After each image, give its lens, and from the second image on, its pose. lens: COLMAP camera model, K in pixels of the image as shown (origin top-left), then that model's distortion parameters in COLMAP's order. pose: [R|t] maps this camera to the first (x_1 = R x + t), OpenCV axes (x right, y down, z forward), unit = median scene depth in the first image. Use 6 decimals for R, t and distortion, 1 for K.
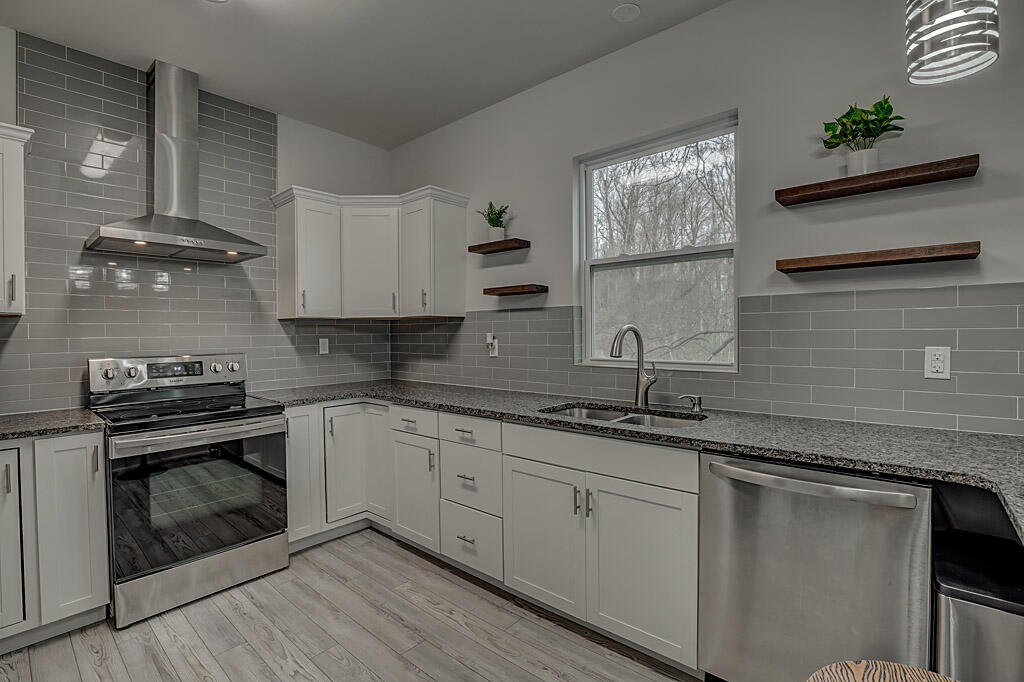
lens RADIAL K [[472.4, 0, 511.8], [0, 472.4, 342.9], [0, 0, 1]] dist [-0.024896, 0.001066]
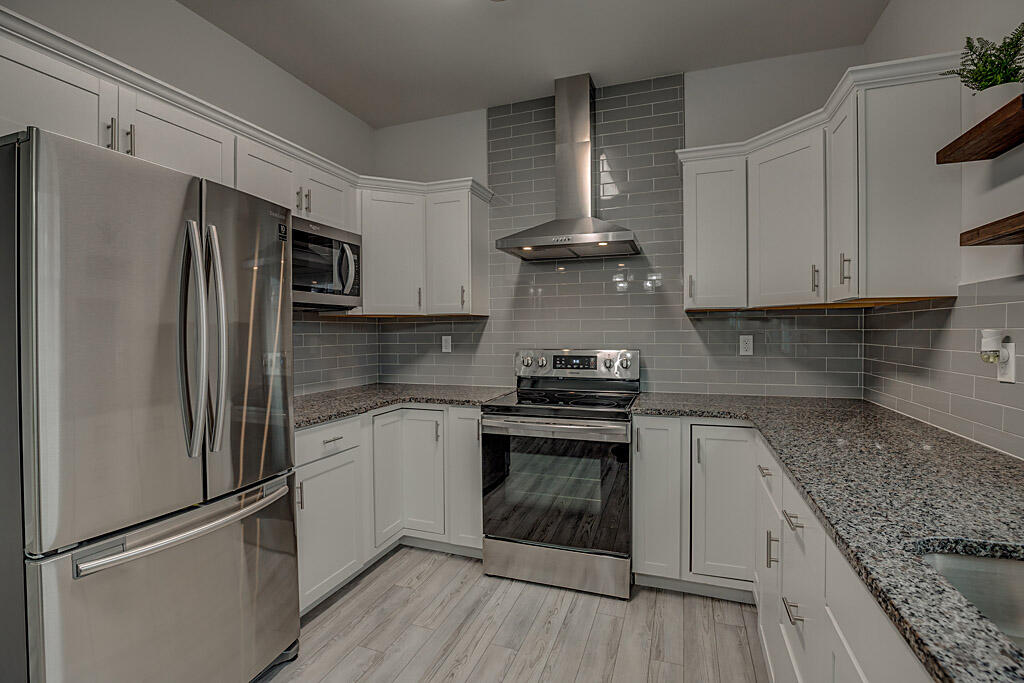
lens RADIAL K [[472.4, 0, 521.9], [0, 472.4, 340.0], [0, 0, 1]] dist [-0.024896, 0.001066]
pose [[0.363669, 0.024785, -0.931198, 0.236105], [-0.018692, 0.999639, 0.019307, -0.012059], [0.931341, 0.010384, 0.364001, 0.486177]]
